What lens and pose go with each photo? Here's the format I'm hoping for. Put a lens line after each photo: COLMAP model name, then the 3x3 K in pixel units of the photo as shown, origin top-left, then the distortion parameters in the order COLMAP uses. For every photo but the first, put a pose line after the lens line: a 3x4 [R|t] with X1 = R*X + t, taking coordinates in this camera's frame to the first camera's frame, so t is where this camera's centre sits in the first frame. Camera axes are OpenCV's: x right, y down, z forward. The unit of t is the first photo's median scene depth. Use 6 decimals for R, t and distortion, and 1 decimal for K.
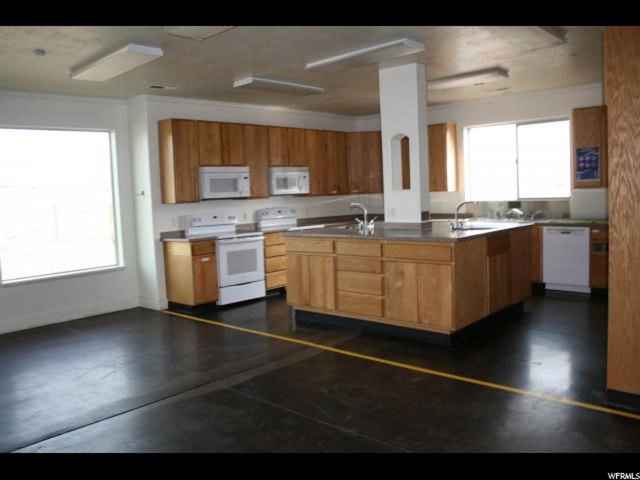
lens RADIAL K [[552.4, 0, 318.8], [0, 552.4, 226.0], [0, 0, 1]] dist [-0.066333, 0.018843]
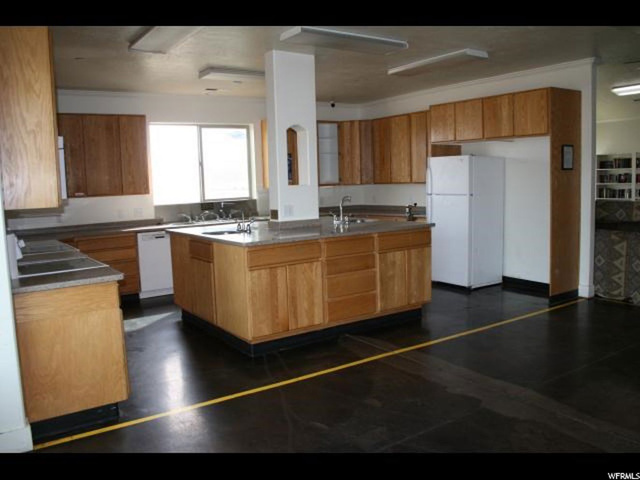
lens RADIAL K [[552.4, 0, 318.8], [0, 552.4, 226.0], [0, 0, 1]] dist [-0.066333, 0.018843]
pose [[0.234545, -0.053389, 0.970638, -0.742697], [0.091511, 0.995269, 0.032631, -0.023438], [-0.967788, 0.081171, 0.238321, 0.741391]]
